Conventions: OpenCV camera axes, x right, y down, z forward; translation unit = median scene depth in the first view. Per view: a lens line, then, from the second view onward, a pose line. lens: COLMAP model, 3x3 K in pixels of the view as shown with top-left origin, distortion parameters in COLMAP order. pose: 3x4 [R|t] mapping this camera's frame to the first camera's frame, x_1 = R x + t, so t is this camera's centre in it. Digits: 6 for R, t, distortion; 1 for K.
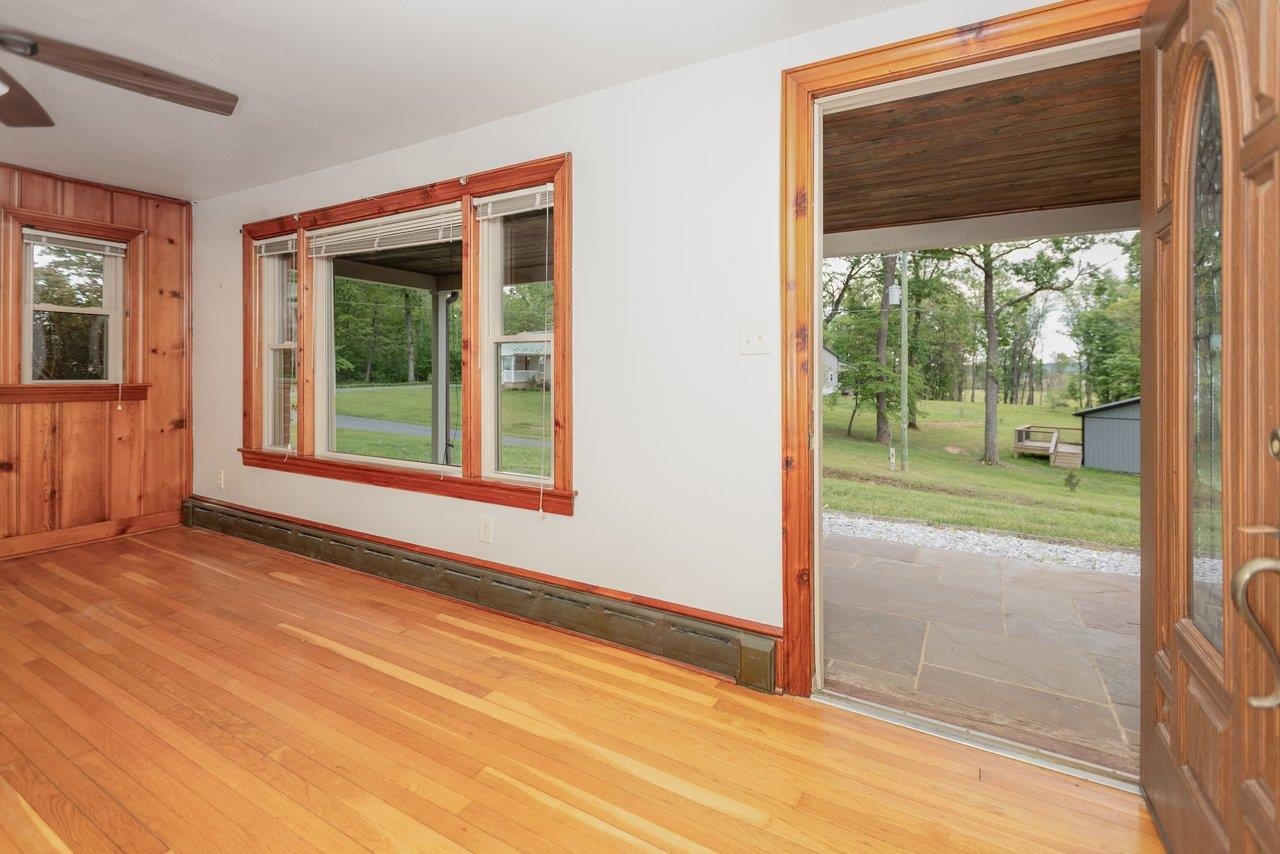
lens RADIAL K [[586.3, 0, 637.5], [0, 586.3, 373.1], [0, 0, 1]] dist [0.000997, 0.000256]
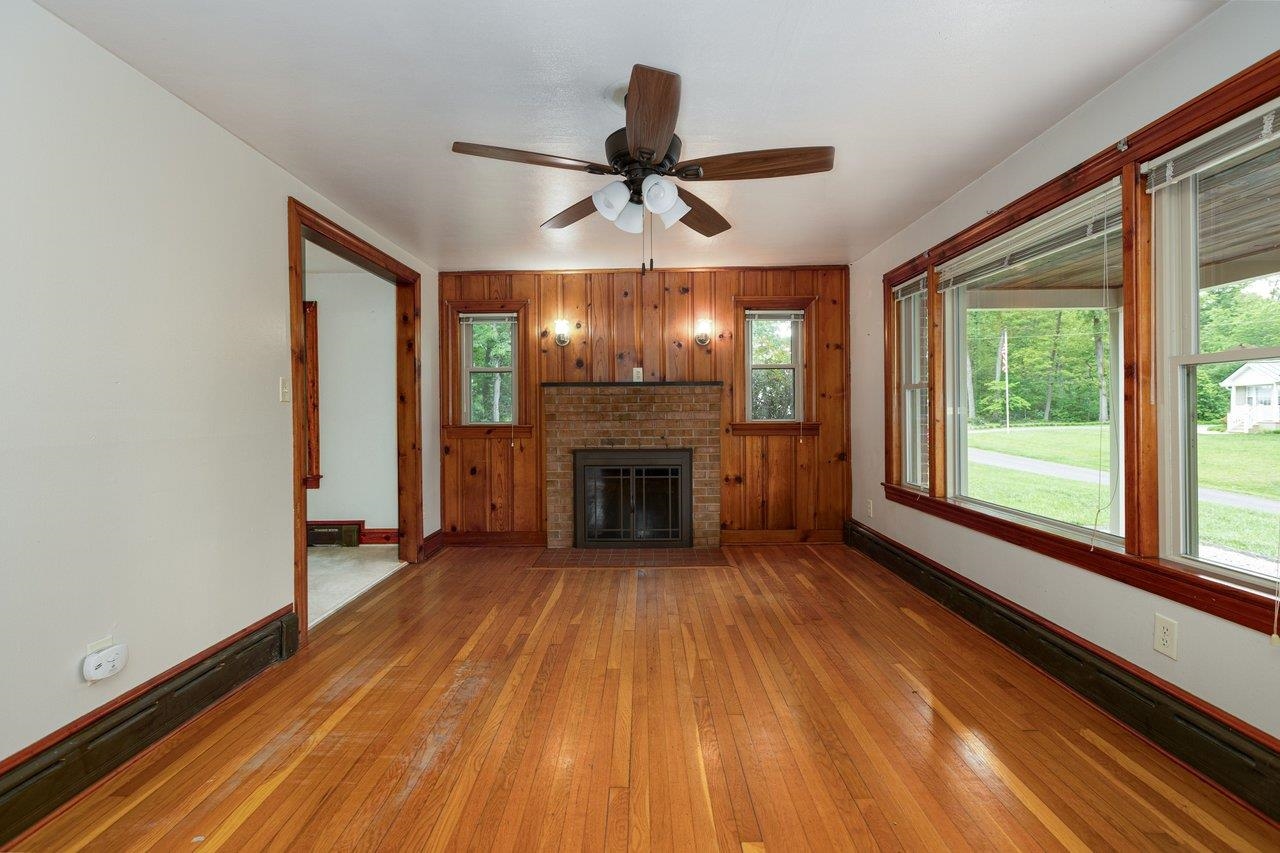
lens RADIAL K [[572.3, 0, 643.7], [0, 572.3, 416.9], [0, 0, 1]] dist [-0.000391, -0.000308]
pose [[0.500163, -0.001656, -0.865930, 0.014194], [0.009302, 0.999951, 0.003461, -0.000607], [0.865881, -0.009786, 0.500154, 0.101765]]
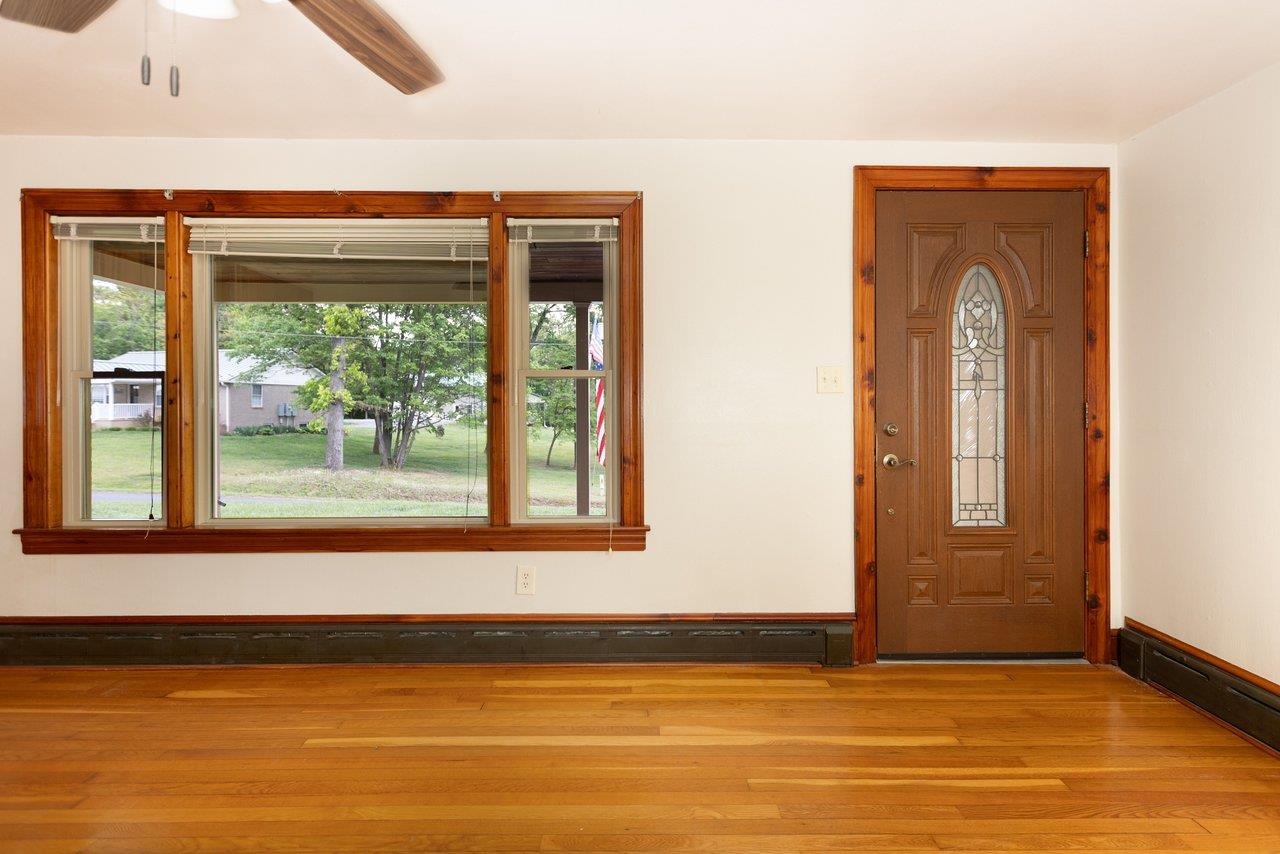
lens RADIAL K [[606.1, 0, 640.3], [0, 606.1, 409.3], [0, 0, 1]] dist [0.001986, 0.000079]
pose [[0.860990, -0.010105, 0.508521, -0.455412], [0.006310, 0.999938, 0.009186, -0.007936], [-0.508582, -0.004700, 0.861001, 0.069136]]
